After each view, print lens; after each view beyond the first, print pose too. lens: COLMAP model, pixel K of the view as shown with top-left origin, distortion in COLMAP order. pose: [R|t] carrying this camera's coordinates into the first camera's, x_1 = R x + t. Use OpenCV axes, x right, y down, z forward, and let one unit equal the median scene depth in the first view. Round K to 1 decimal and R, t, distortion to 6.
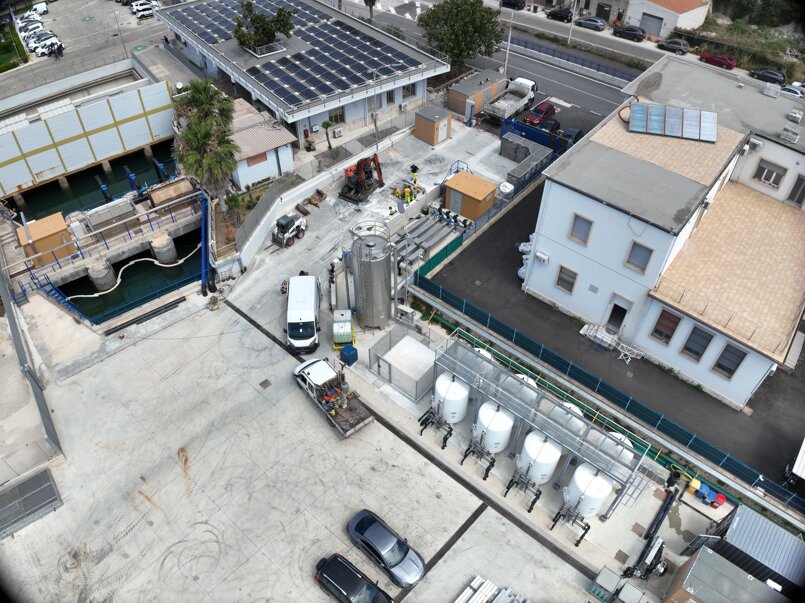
lens RADIAL K [[567.1, 0, 402.5], [0, 567.1, 301.5], [0, 0, 1]] dist [-0.105963, -0.005366]
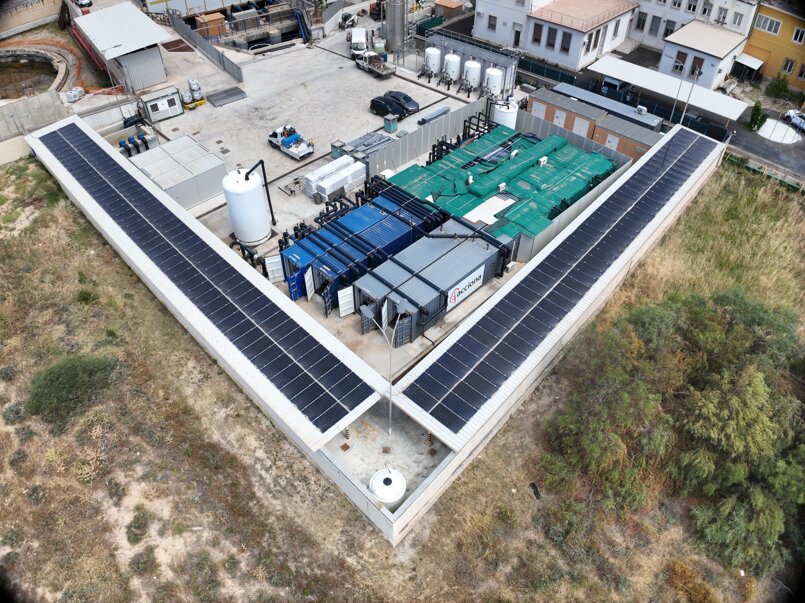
lens RADIAL K [[567.1, 0, 402.5], [0, 567.1, 301.5], [0, 0, 1]] dist [-0.105963, -0.005366]
pose [[0.999876, 0.014755, -0.005443, -0.002438], [-0.014821, 0.999814, -0.012334, 1.001290], [0.005260, 0.012413, 0.999909, -0.968705]]
